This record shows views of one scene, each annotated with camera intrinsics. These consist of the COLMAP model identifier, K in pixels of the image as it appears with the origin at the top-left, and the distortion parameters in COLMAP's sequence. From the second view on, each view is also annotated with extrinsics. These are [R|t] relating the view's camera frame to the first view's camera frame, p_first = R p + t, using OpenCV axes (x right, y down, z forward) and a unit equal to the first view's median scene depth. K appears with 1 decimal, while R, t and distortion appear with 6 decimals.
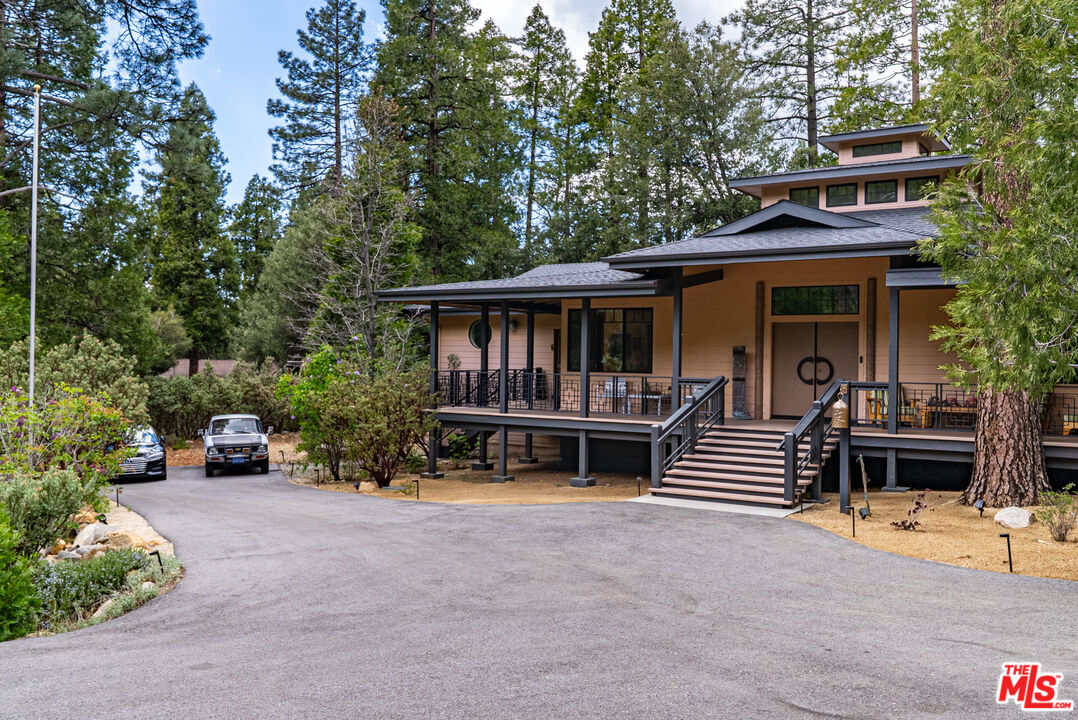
lens RADIAL K [[945.5, 0, 535.0], [0, 945.5, 366.7], [0, 0, 1]] dist [-0.020933, 0.026636]
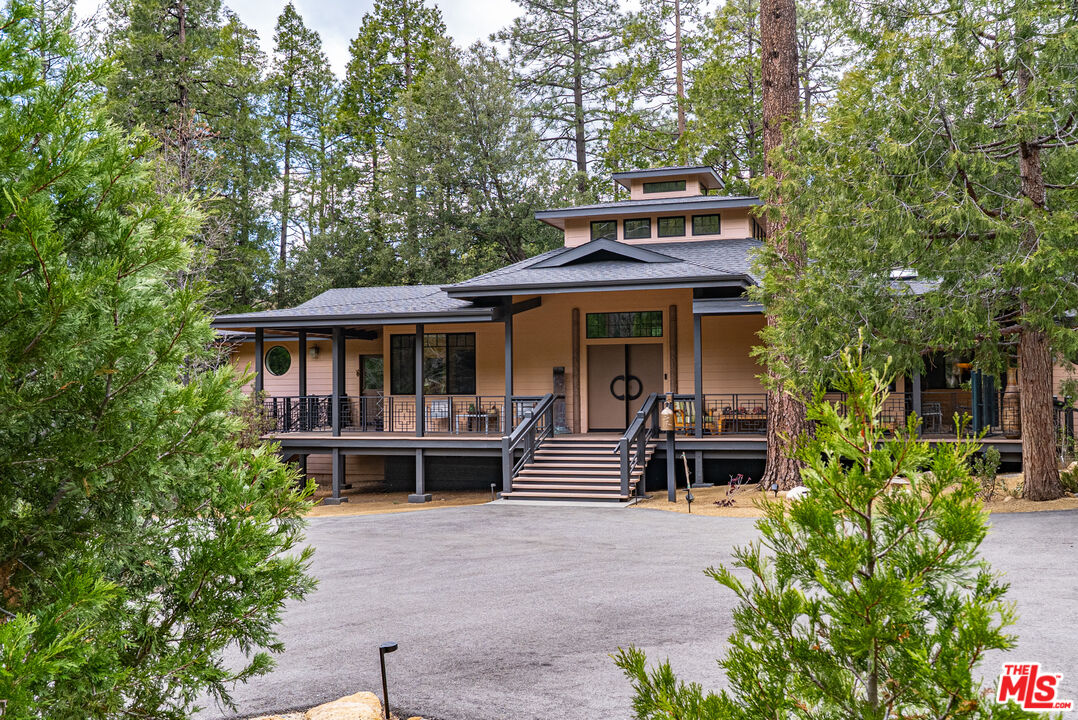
lens RADIAL K [[1110.1, 0, 540.3], [0, 1110.1, 358.3], [0, 0, 1]] dist [-0.015317, 0.000000]
pose [[0.962126, -0.014246, 0.272234, -0.140242], [0.024366, 0.999131, -0.033829, 0.010116], [-0.271515, 0.039181, 0.961636, -0.211245]]
